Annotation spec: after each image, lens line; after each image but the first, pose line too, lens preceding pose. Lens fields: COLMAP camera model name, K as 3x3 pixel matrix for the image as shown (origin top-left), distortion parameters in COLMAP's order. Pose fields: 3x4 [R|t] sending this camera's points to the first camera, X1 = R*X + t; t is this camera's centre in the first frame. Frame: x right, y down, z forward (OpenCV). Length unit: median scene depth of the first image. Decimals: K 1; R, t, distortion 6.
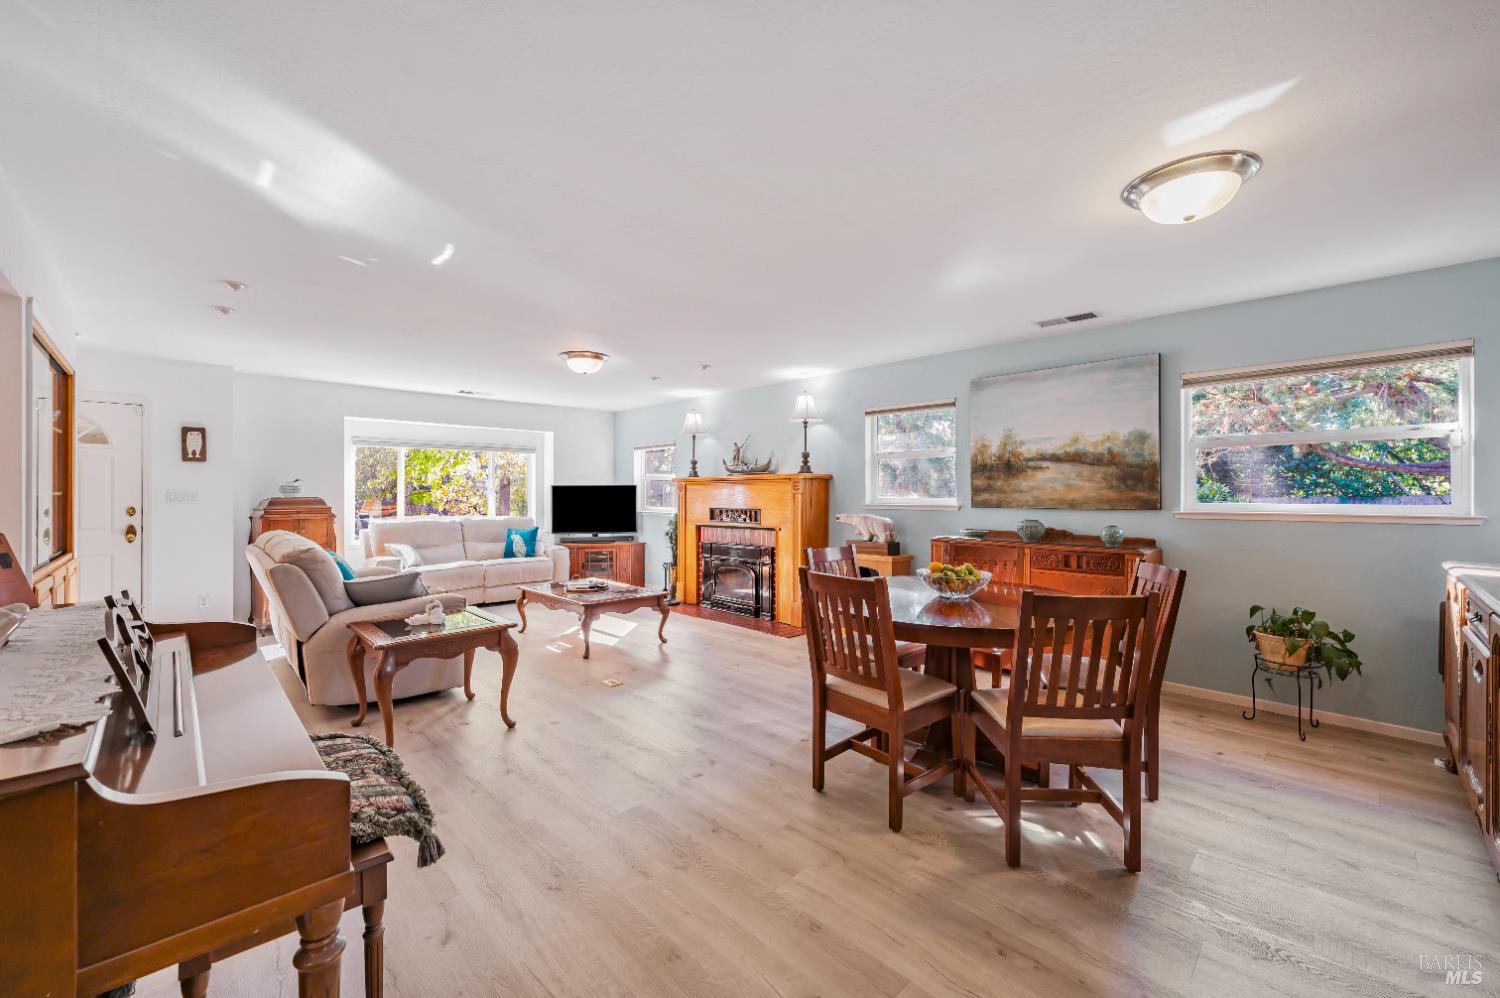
lens RADIAL K [[595.8, 0, 754.9], [0, 595.8, 494.4], [0, 0, 1]] dist [-0.001557, -0.000152]
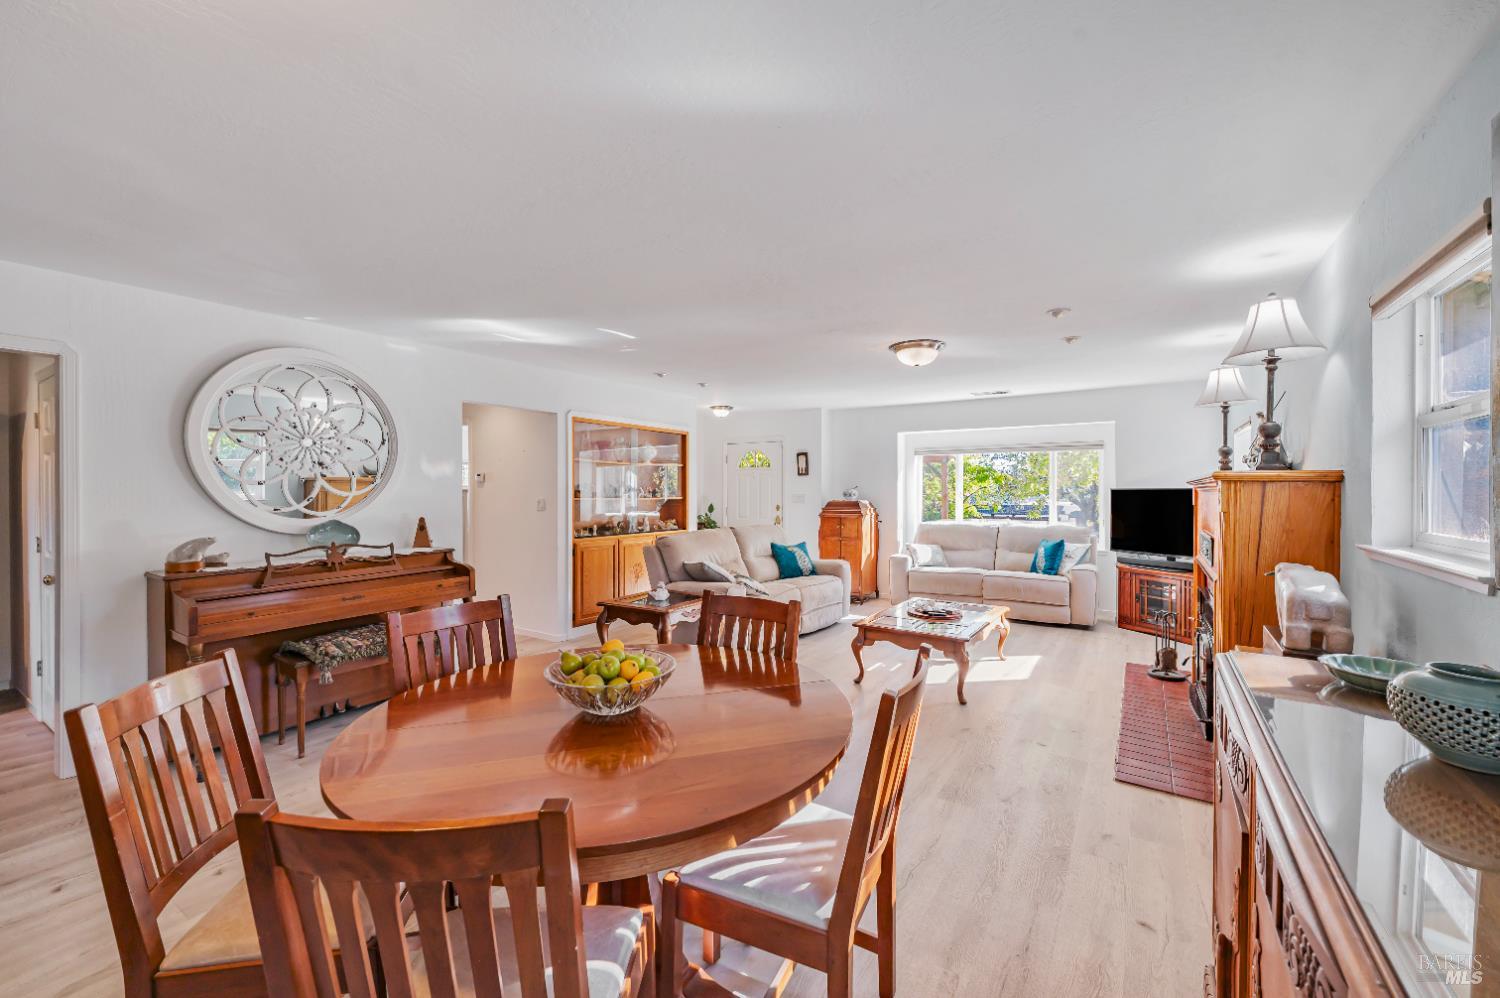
lens RADIAL K [[595.8, 0, 757.9], [0, 595.8, 498.9], [0, 0, 1]] dist [-0.001557, -0.000152]
pose [[0.216031, 0.016487, -0.976247, 0.390374], [-0.003182, 0.999864, 0.016182, -0.015947], [0.976381, -0.000389, 0.216054, 0.448039]]
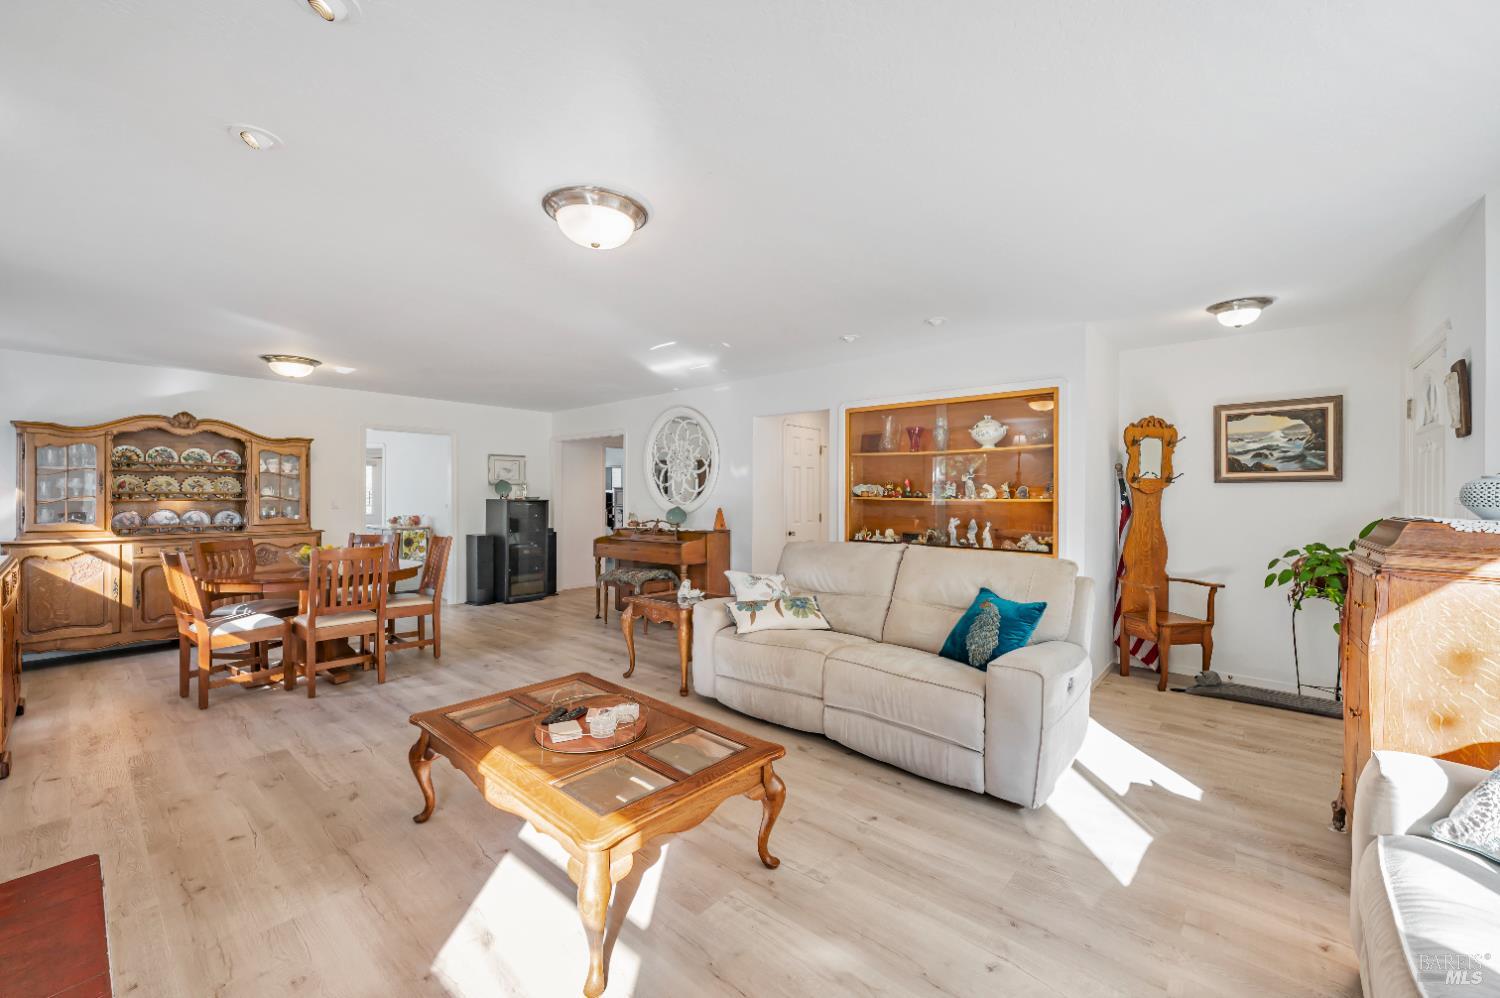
lens RADIAL K [[595.8, 0, 755.2], [0, 595.8, 496.0], [0, 0, 1]] dist [-0.001557, -0.000152]
pose [[-0.997456, 0.001995, -0.071252, -0.293624], [0.001290, 0.999950, 0.009942, -0.009750], [0.071268, 0.009825, -0.997409, 1.127856]]
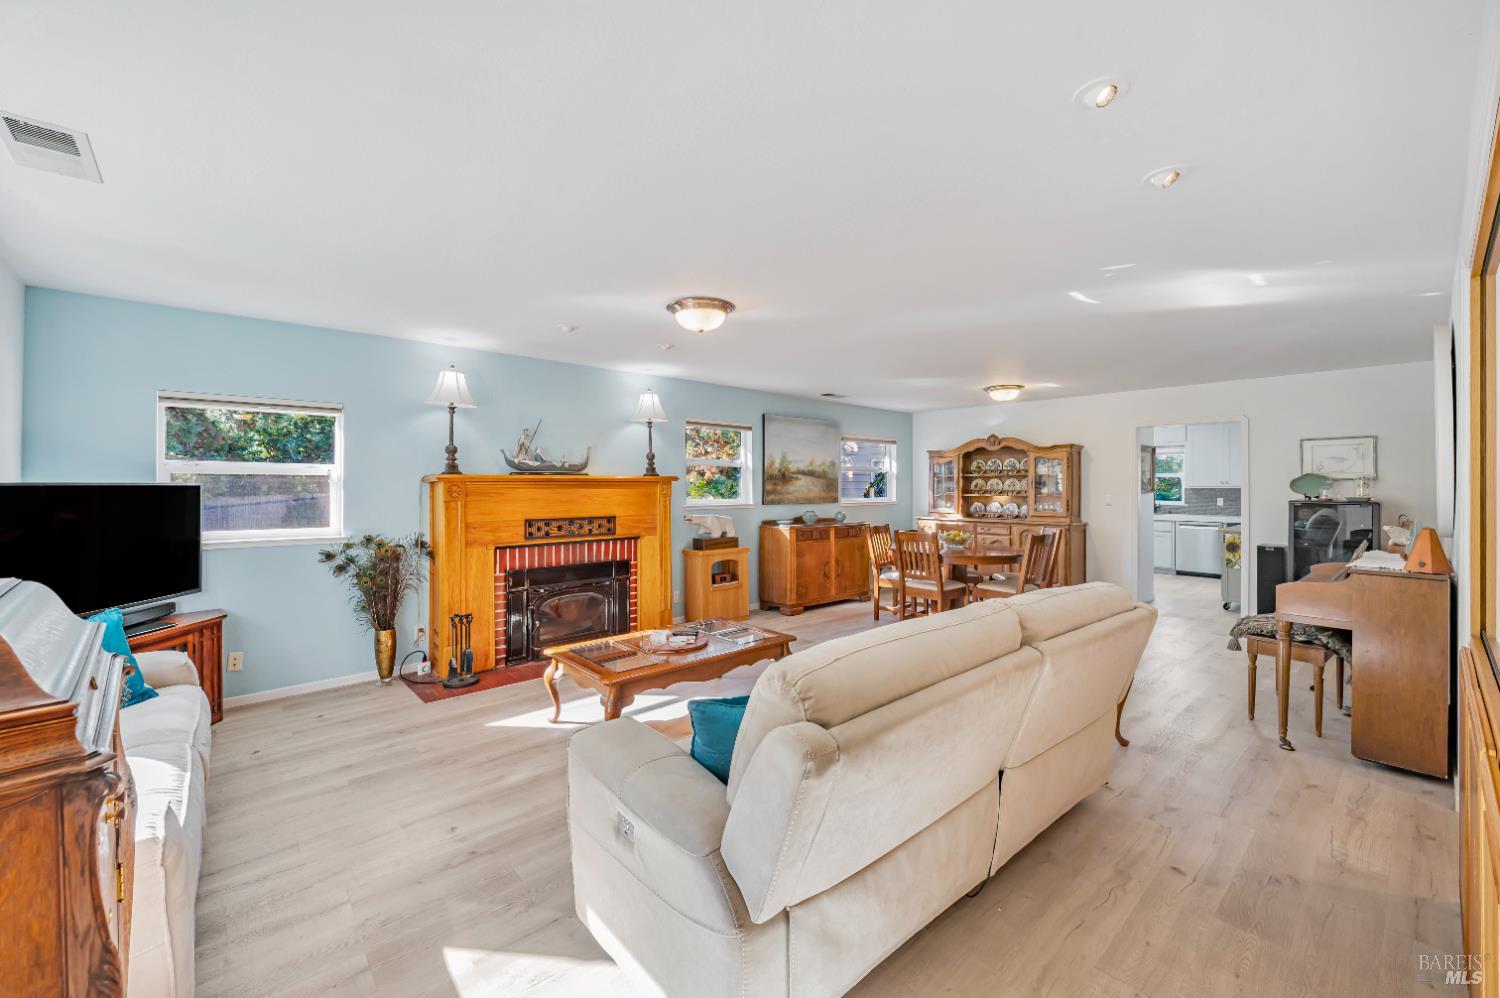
lens RADIAL K [[595.8, 0, 747.1], [0, 595.8, 490.6], [0, 0, 1]] dist [-0.001557, -0.000152]
pose [[0.058422, -0.008958, 0.998252, -0.752270], [0.001056, 0.999960, 0.008911, -0.017426], [-0.998291, 0.000534, 0.058430, 0.694439]]
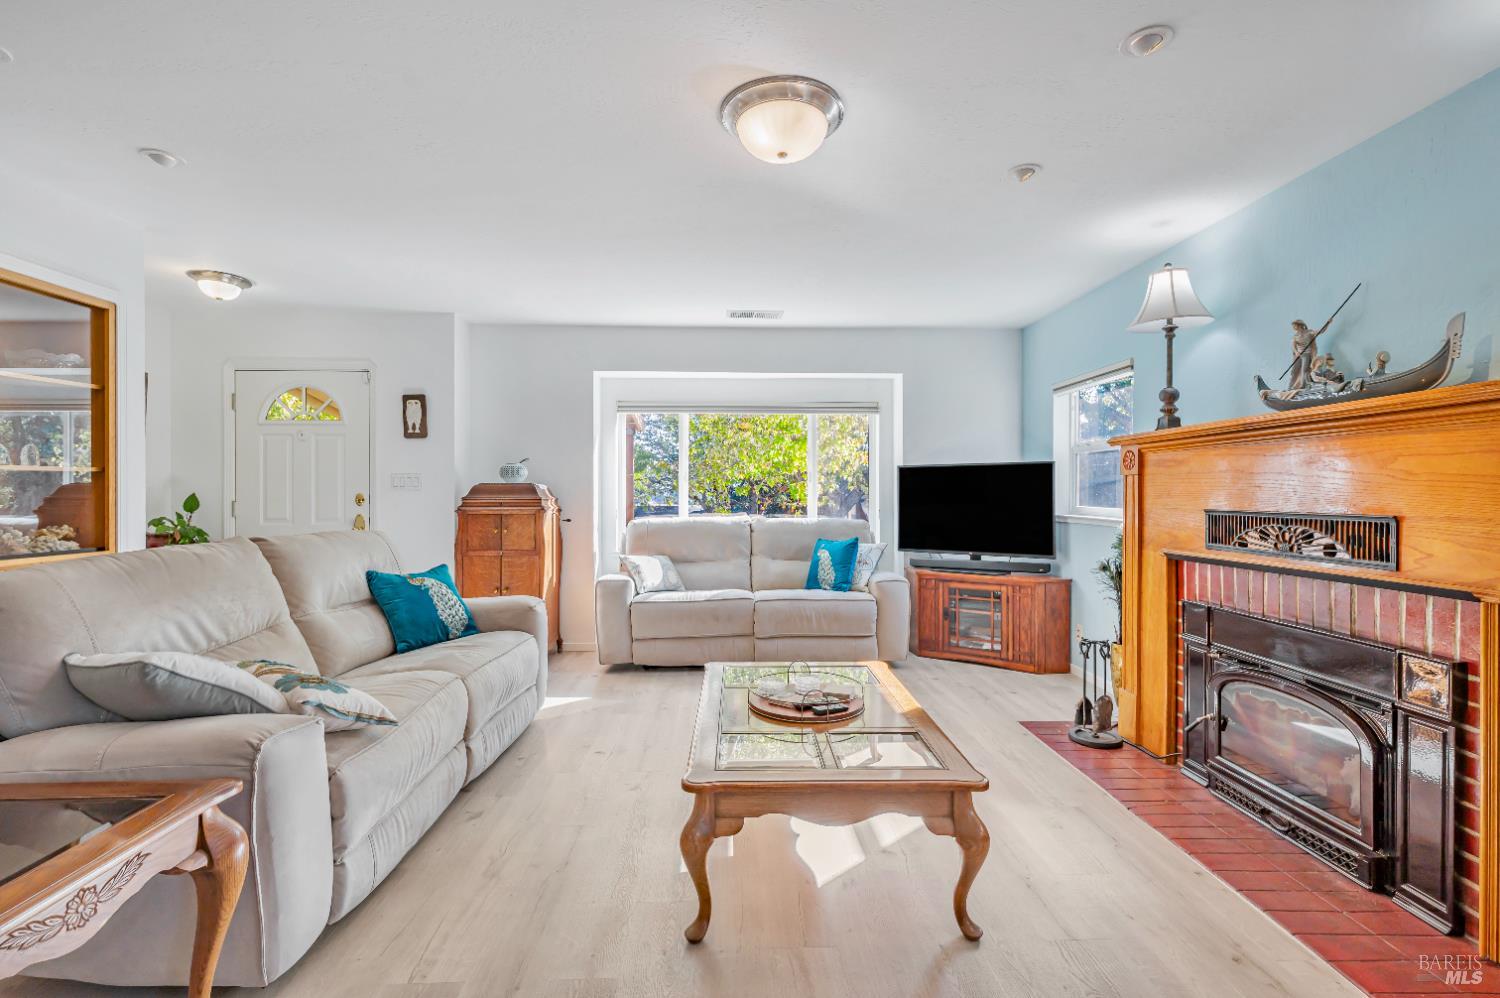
lens RADIAL K [[681.7, 0, 754.0], [0, 681.7, 494.2], [0, 0, 1]] dist [0.000606, 0.000046]
pose [[0.734346, 0.004009, -0.678763, 0.003292], [-0.003113, 0.999992, 0.002538, 0.012756], [0.678768, 0.000249, 0.734353, 0.505983]]
